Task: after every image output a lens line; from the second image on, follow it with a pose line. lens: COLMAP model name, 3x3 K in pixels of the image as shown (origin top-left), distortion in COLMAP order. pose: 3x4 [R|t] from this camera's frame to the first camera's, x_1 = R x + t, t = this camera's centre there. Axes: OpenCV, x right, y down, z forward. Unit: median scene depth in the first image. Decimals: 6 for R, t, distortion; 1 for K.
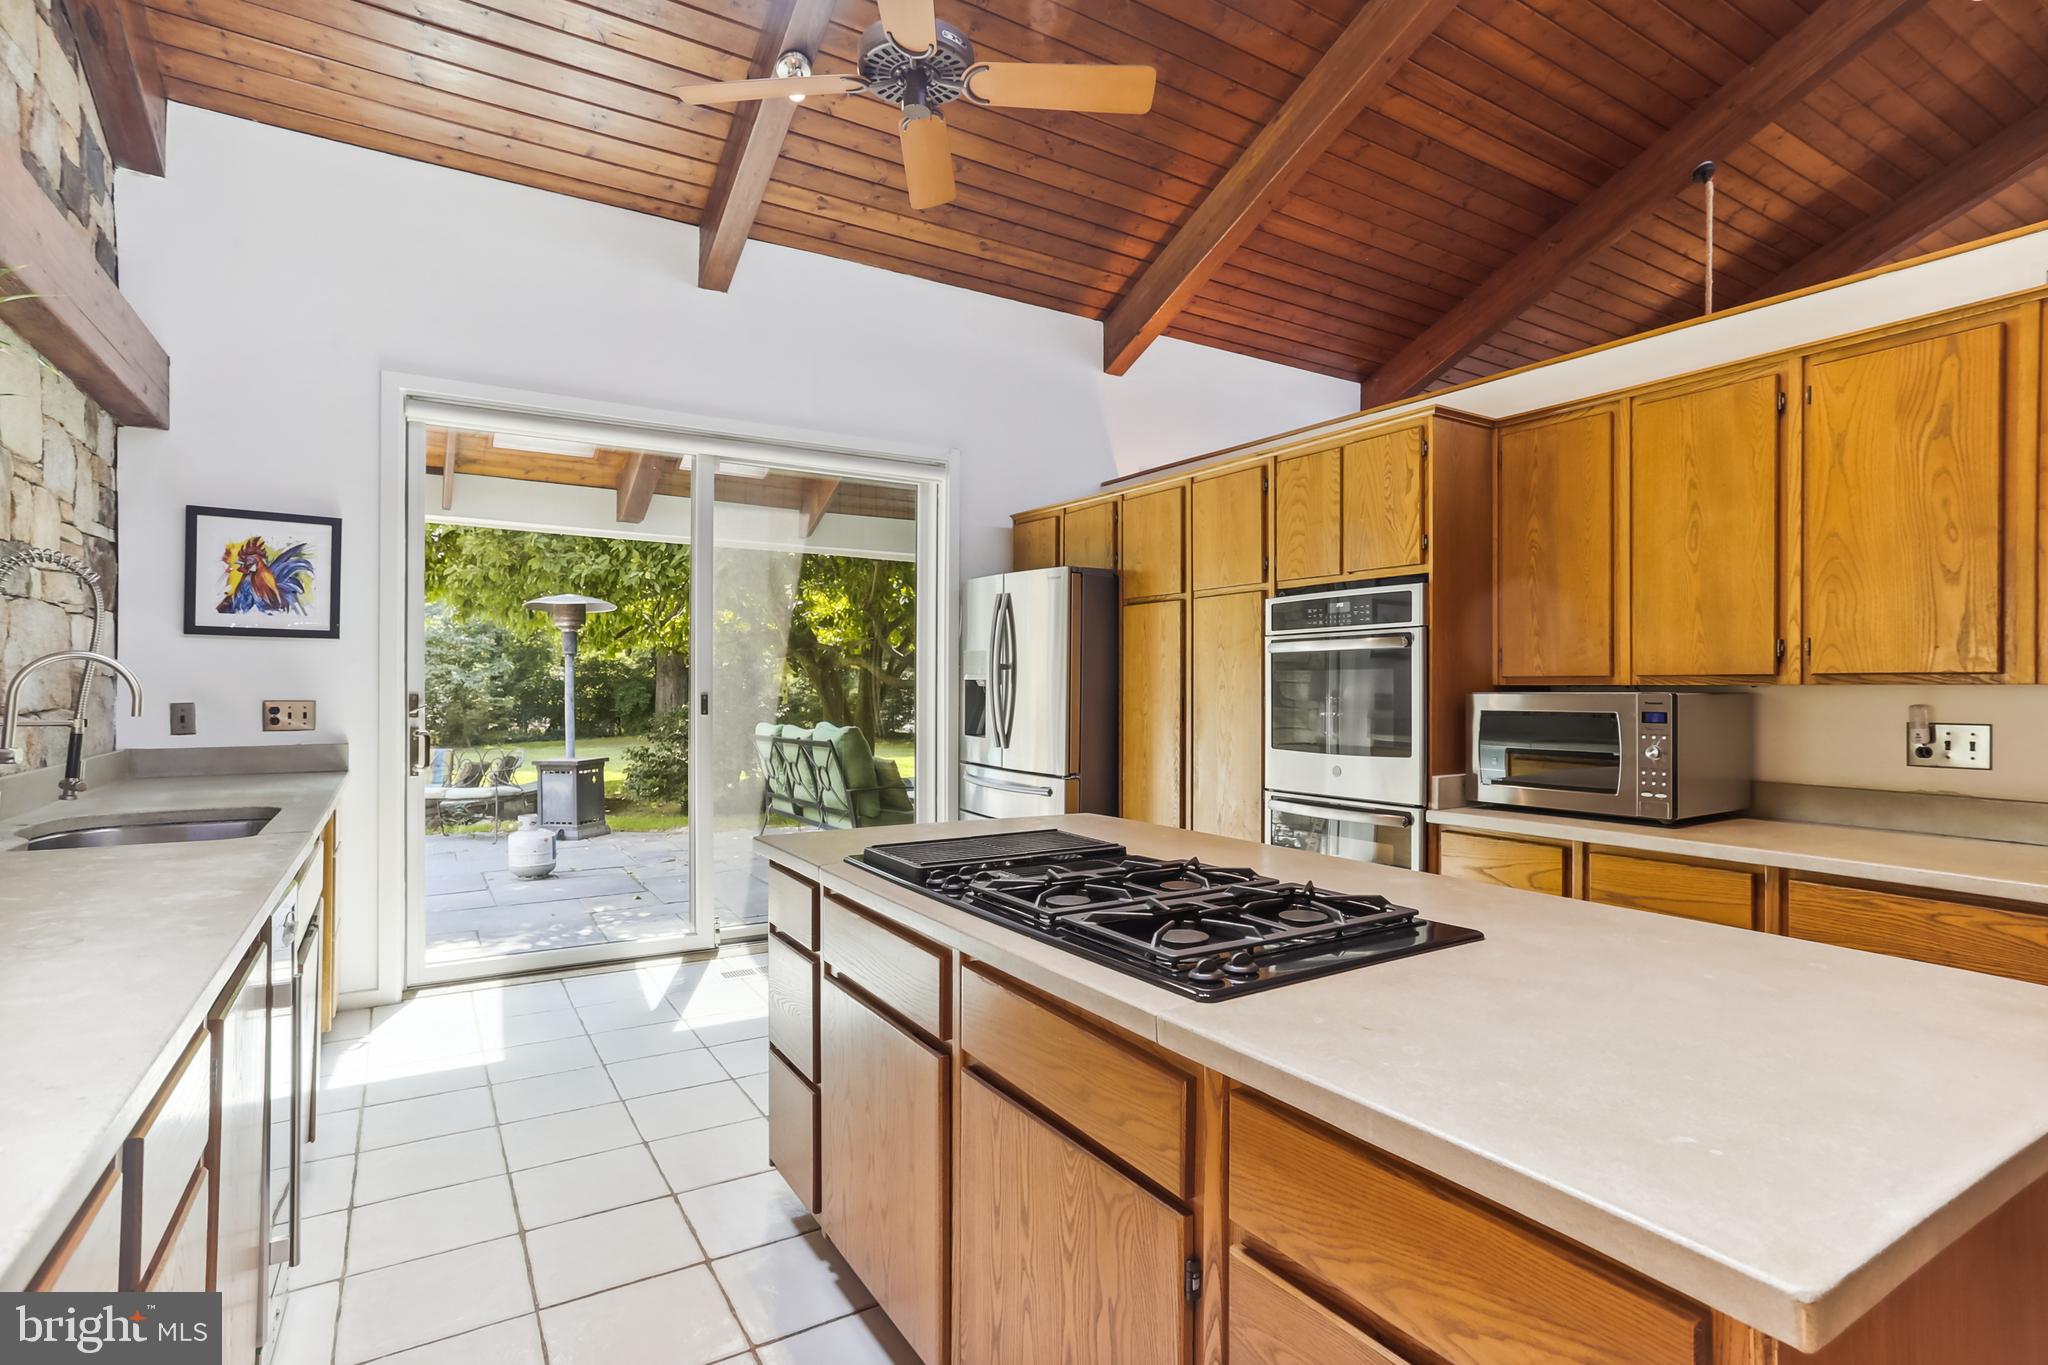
lens RADIAL K [[1011.2, 0, 1025.8], [0, 1011.2, 682.1], [0, 0, 1]] dist [-0.004604, 0.002618]
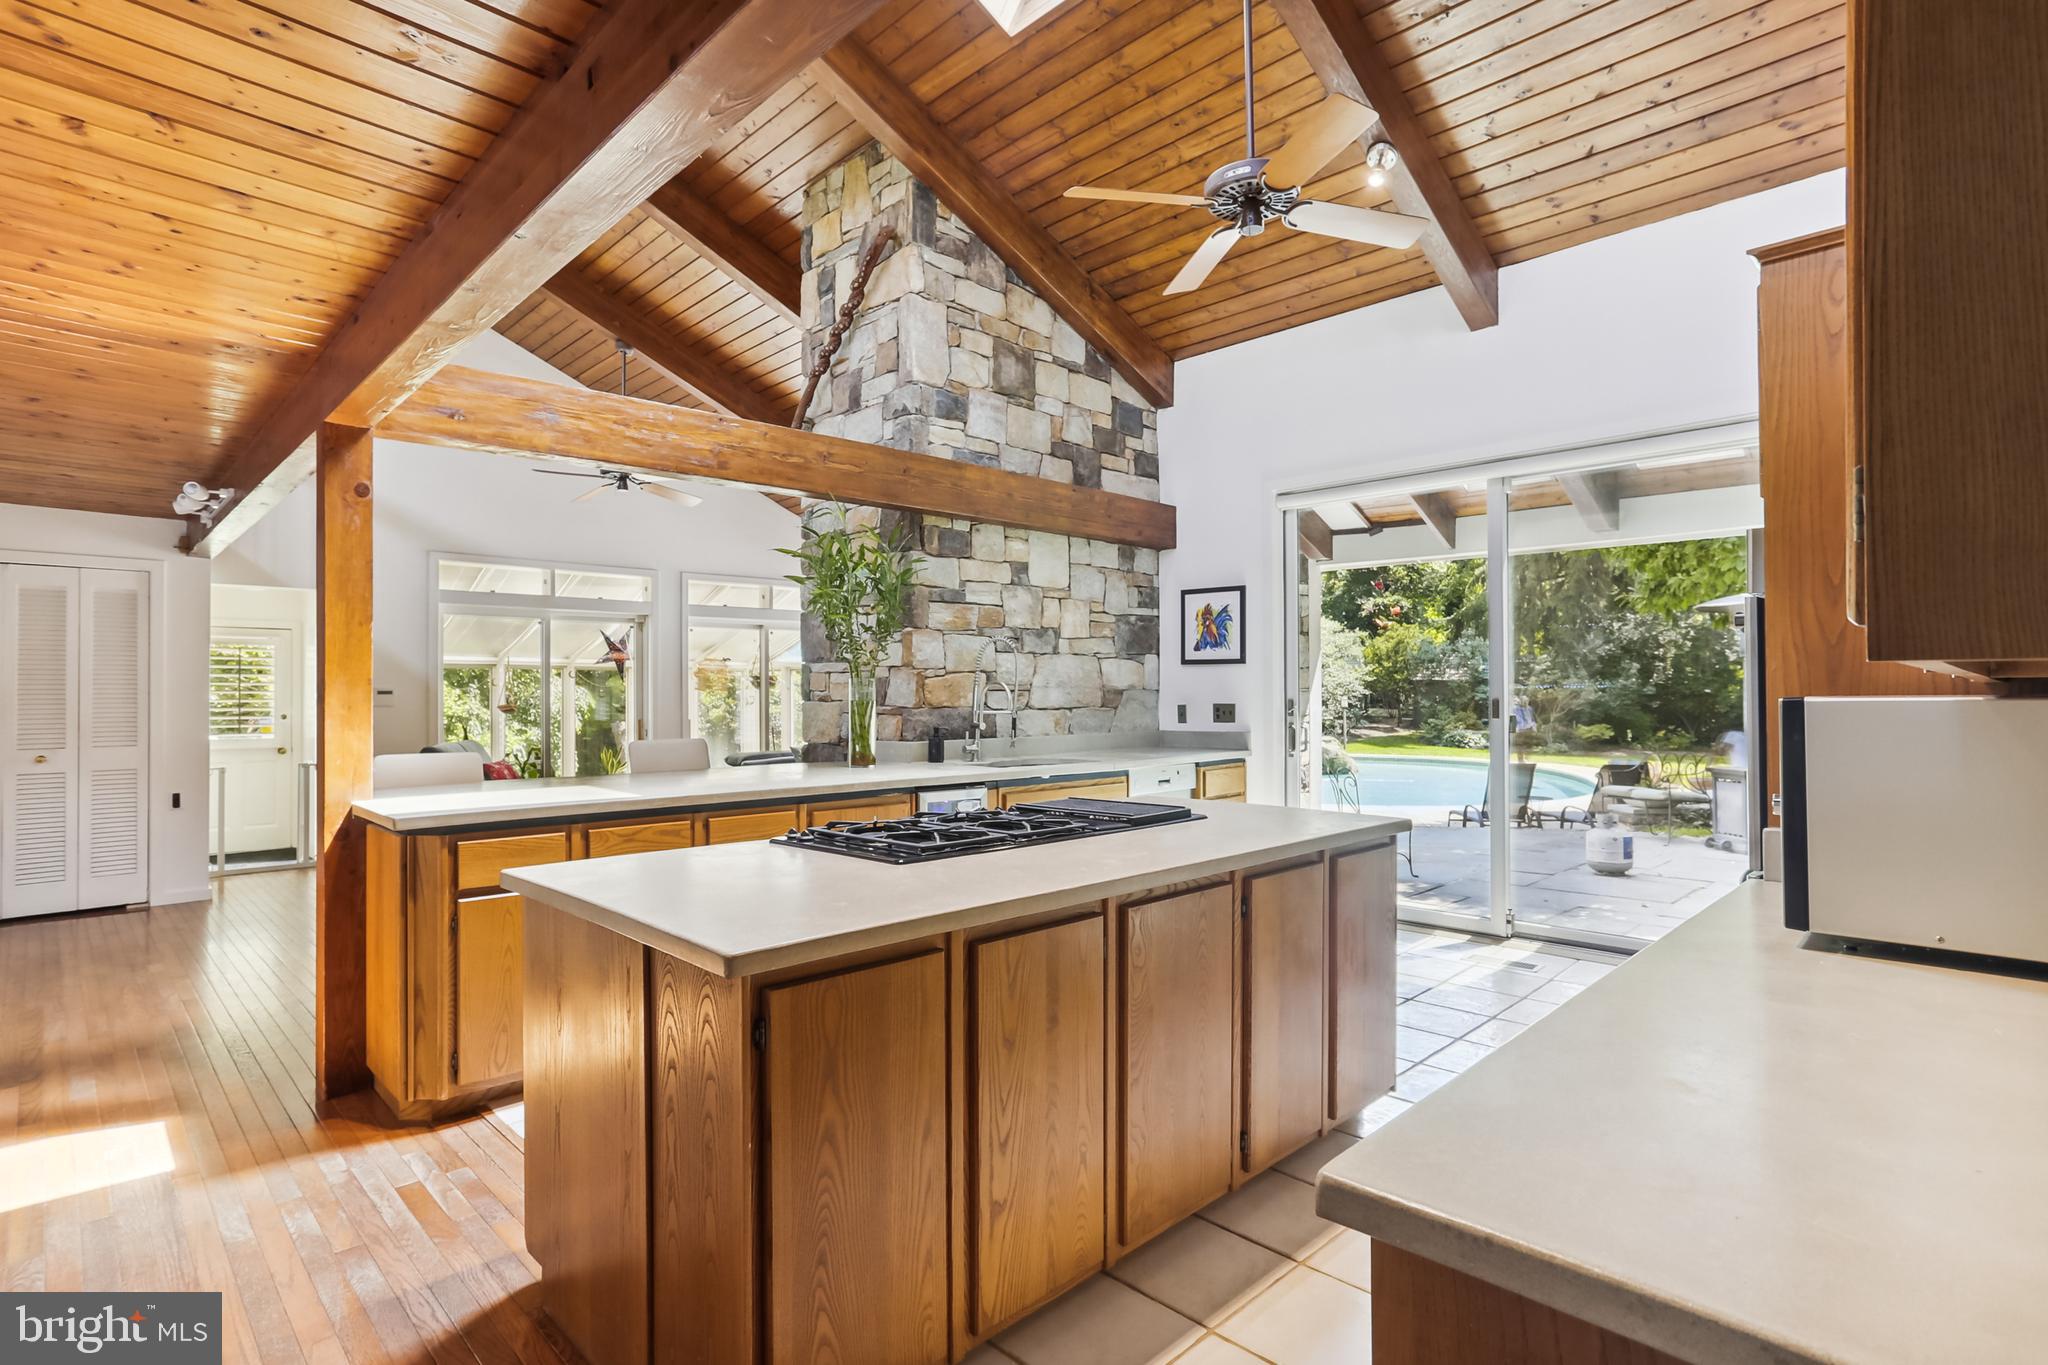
lens RADIAL K [[1011.2, 0, 1028.8], [0, 1011.2, 692.7], [0, 0, 1]] dist [-0.004604, 0.002618]
pose [[0.237656, -0.005996, -0.971331, 0.762208], [0.009198, 0.999950, -0.003923, 0.004719], [0.971306, -0.008002, 0.237699, 0.319781]]
